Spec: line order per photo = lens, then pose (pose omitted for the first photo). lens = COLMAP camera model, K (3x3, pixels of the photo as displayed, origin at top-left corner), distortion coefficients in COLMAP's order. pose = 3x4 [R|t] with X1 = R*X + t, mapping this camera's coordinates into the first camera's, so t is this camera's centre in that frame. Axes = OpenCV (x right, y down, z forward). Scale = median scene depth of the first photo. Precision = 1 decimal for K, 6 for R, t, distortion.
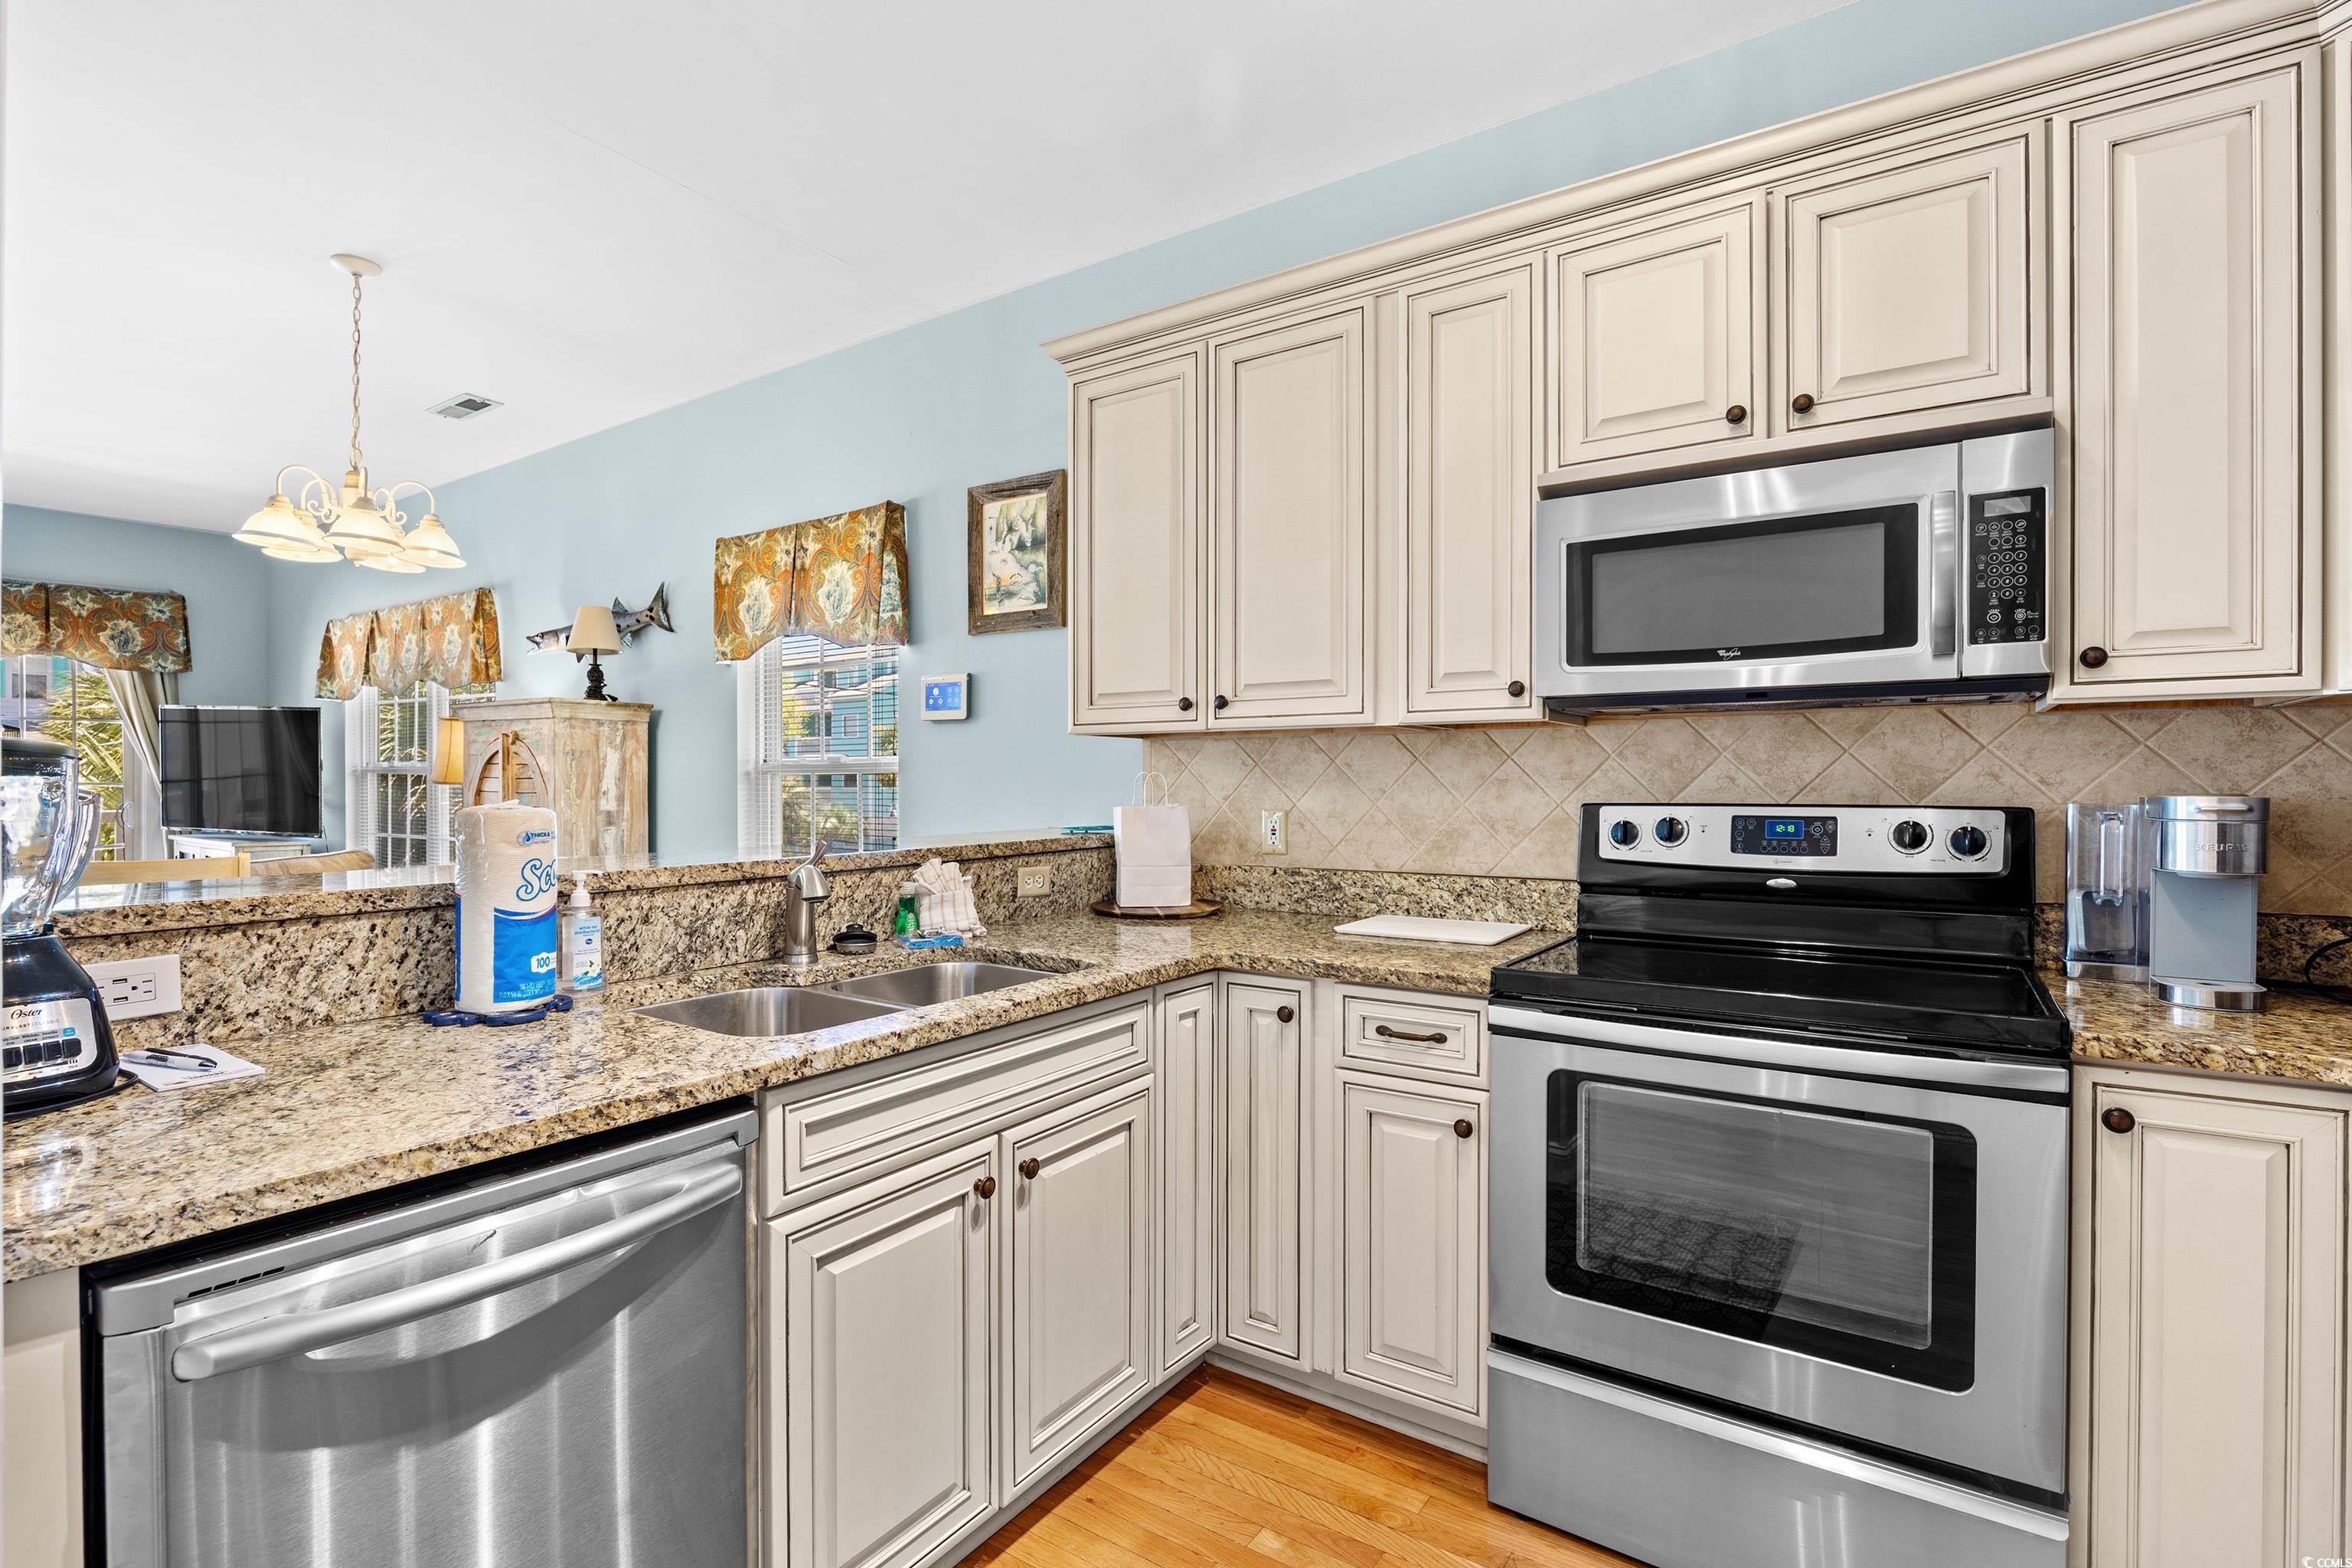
lens RADIAL K [[1102.0, 0, 1144.8], [0, 1102.0, 794.1], [0, 0, 1]] dist [-0.016806, 0.002296]
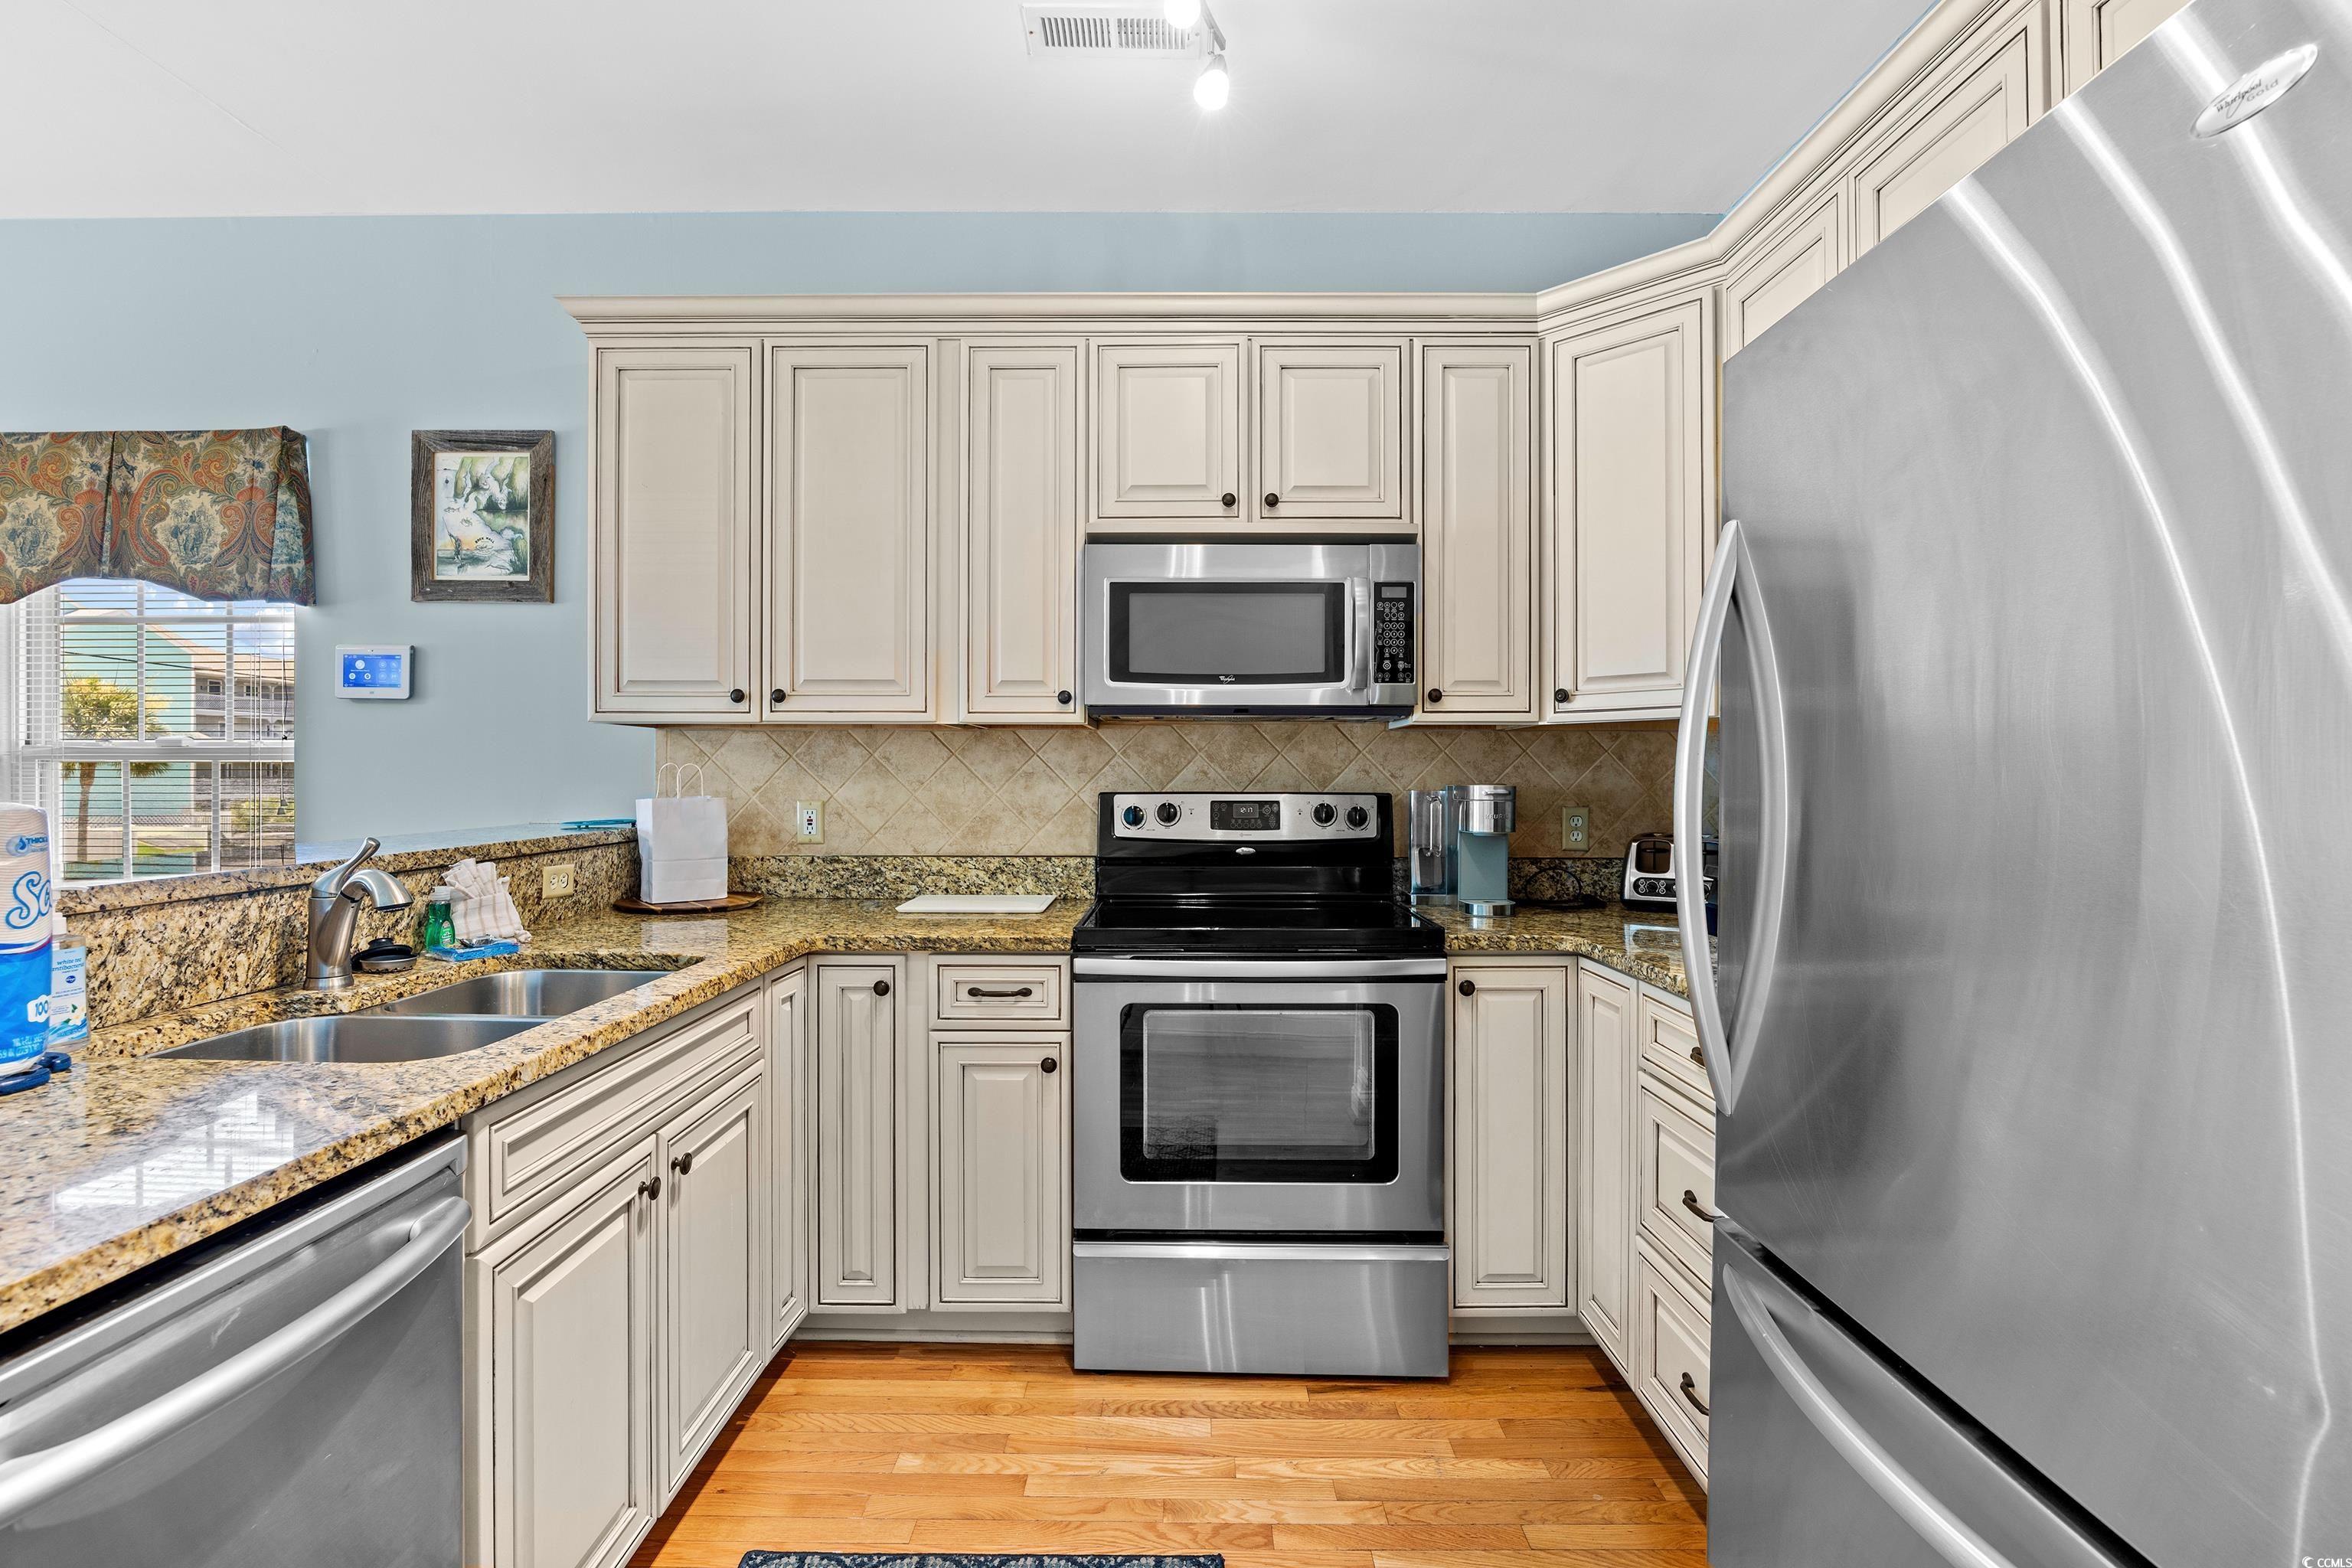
lens RADIAL K [[1078.7, 0, 1178.8], [0, 1078.7, 781.6], [0, 0, 1]] dist [-0.019181, 0.002542]
pose [[0.821487, -0.000284, 0.570227, -0.195541], [0.002739, 0.999990, -0.003449, 0.000743], [-0.570221, 0.004395, 0.821480, -0.031644]]
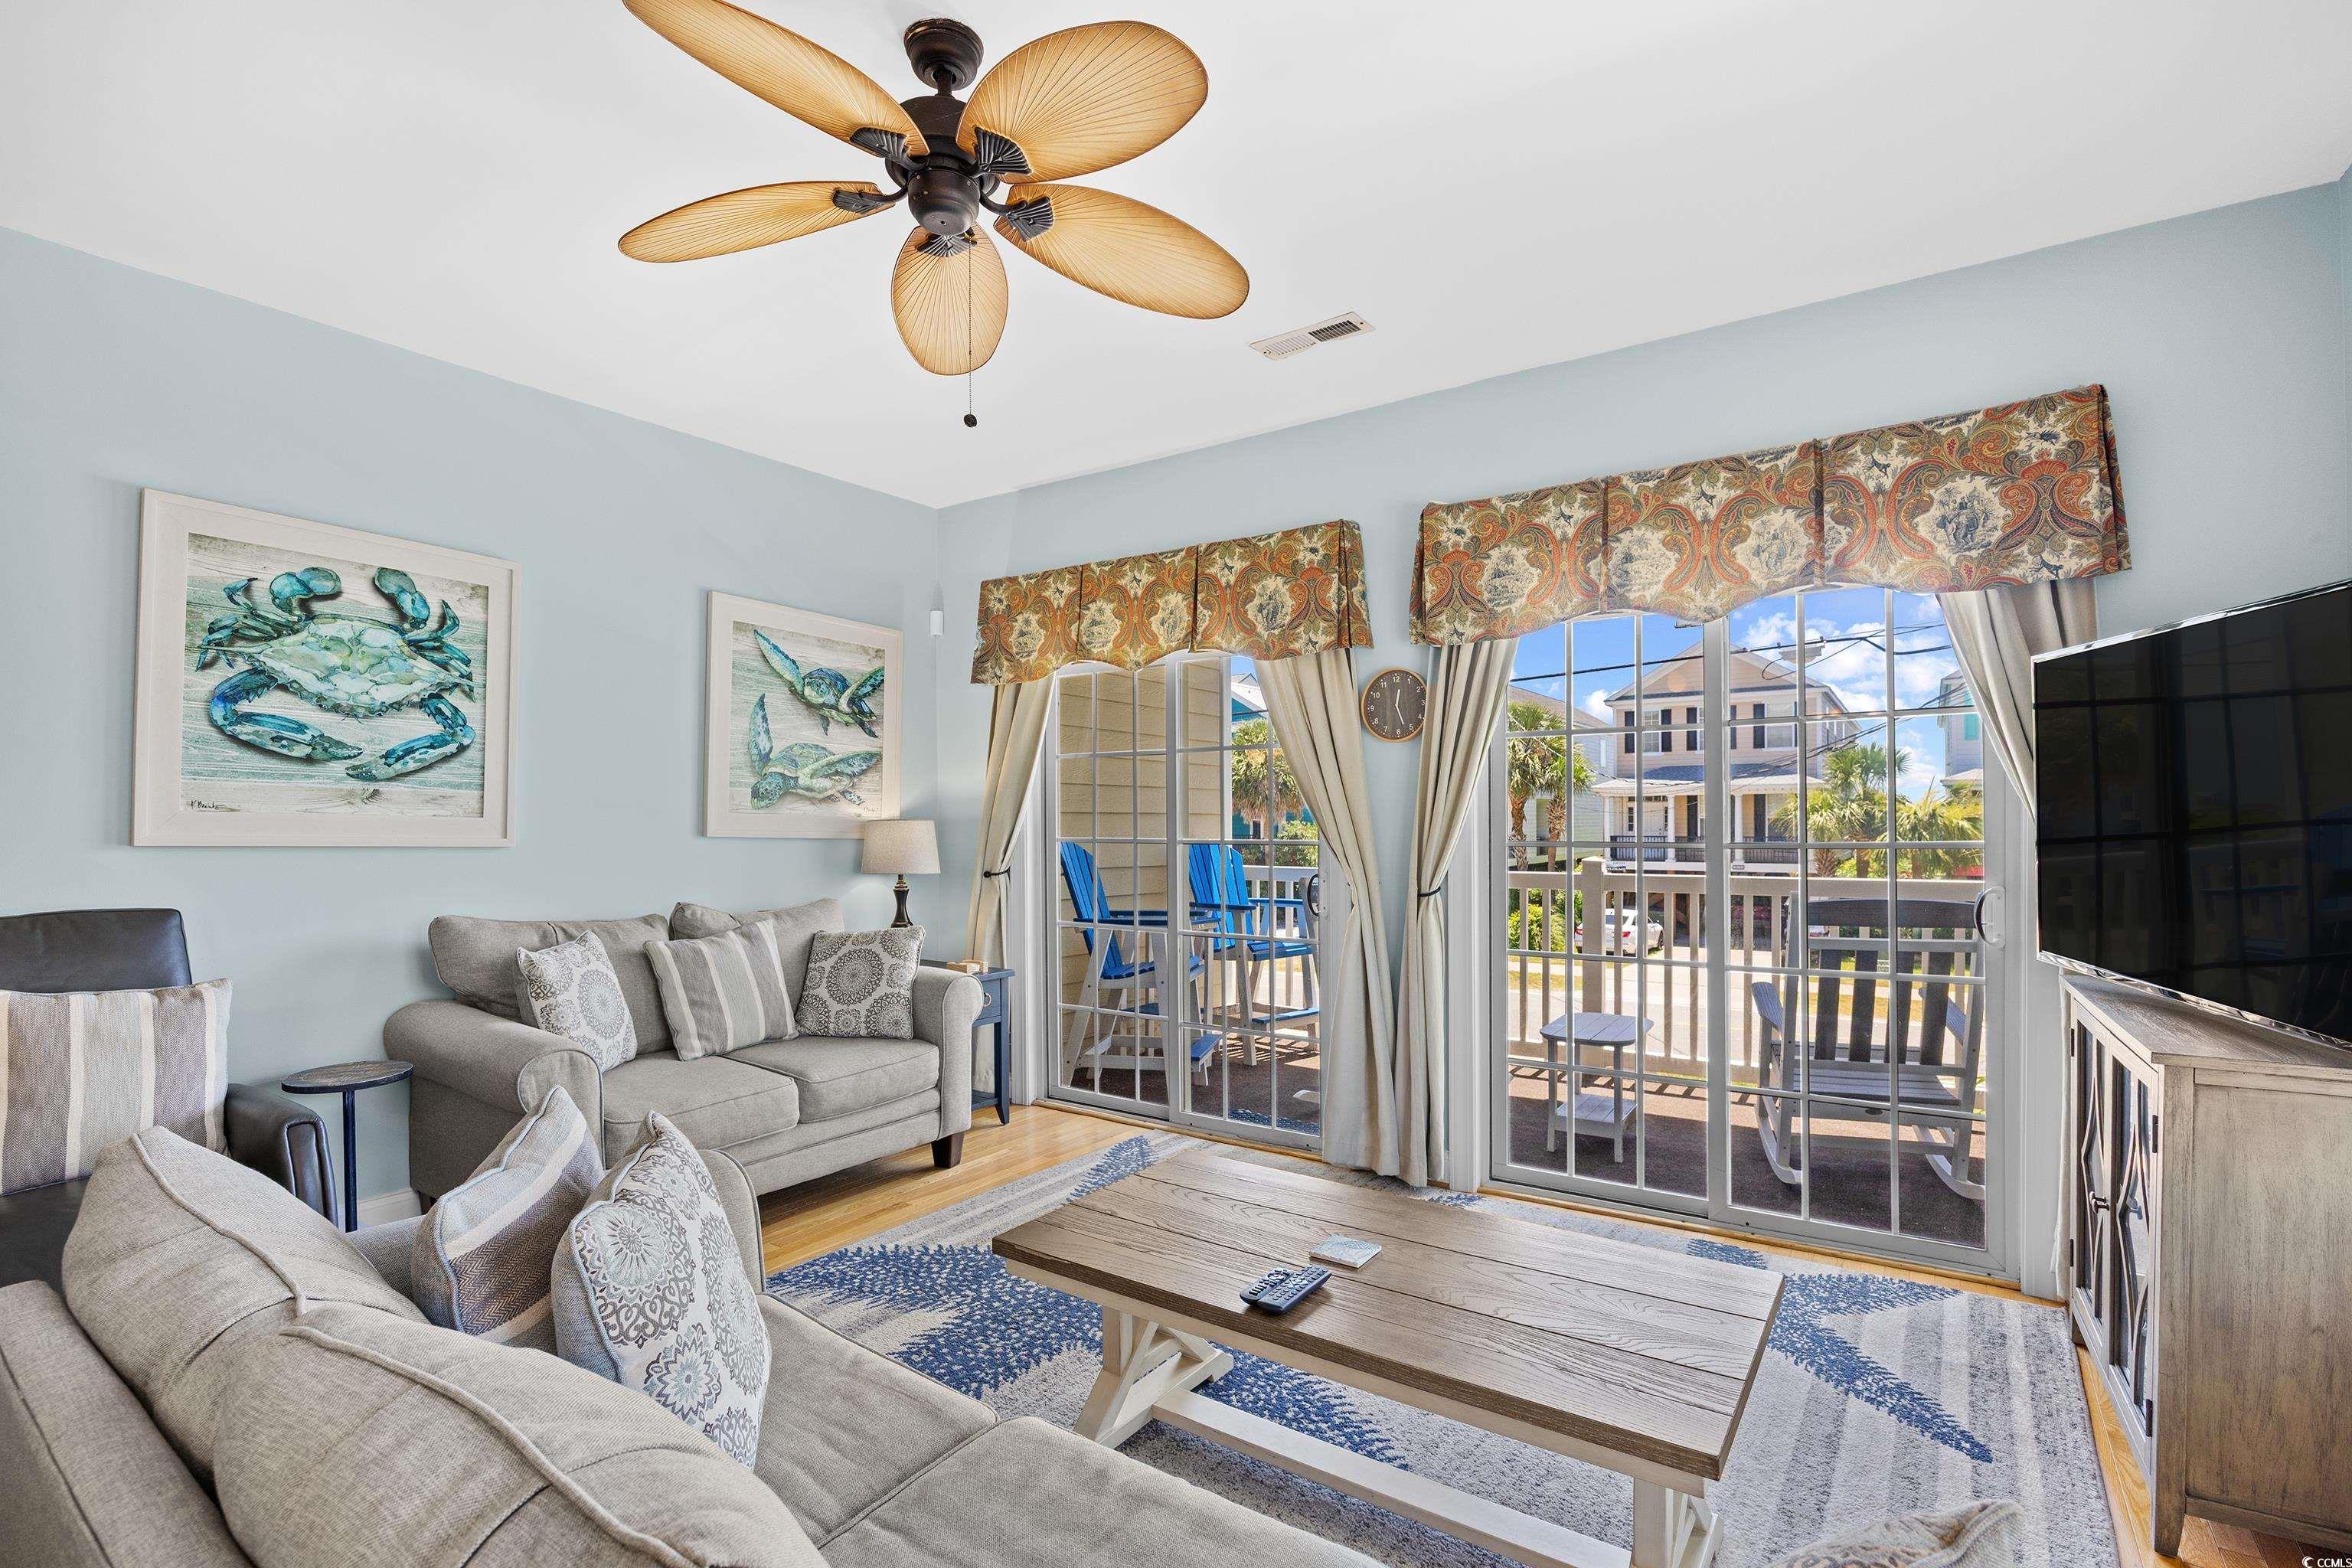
lens RADIAL K [[1102.0, 0, 1165.4], [0, 1102.0, 825.6], [0, 0, 1]] dist [-0.016806, 0.002296]
pose [[-0.006007, -0.003217, -0.999977, -1.238092], [-0.008832, 0.999956, -0.003164, -0.033513], [0.999943, 0.008812, -0.006035, 1.705189]]
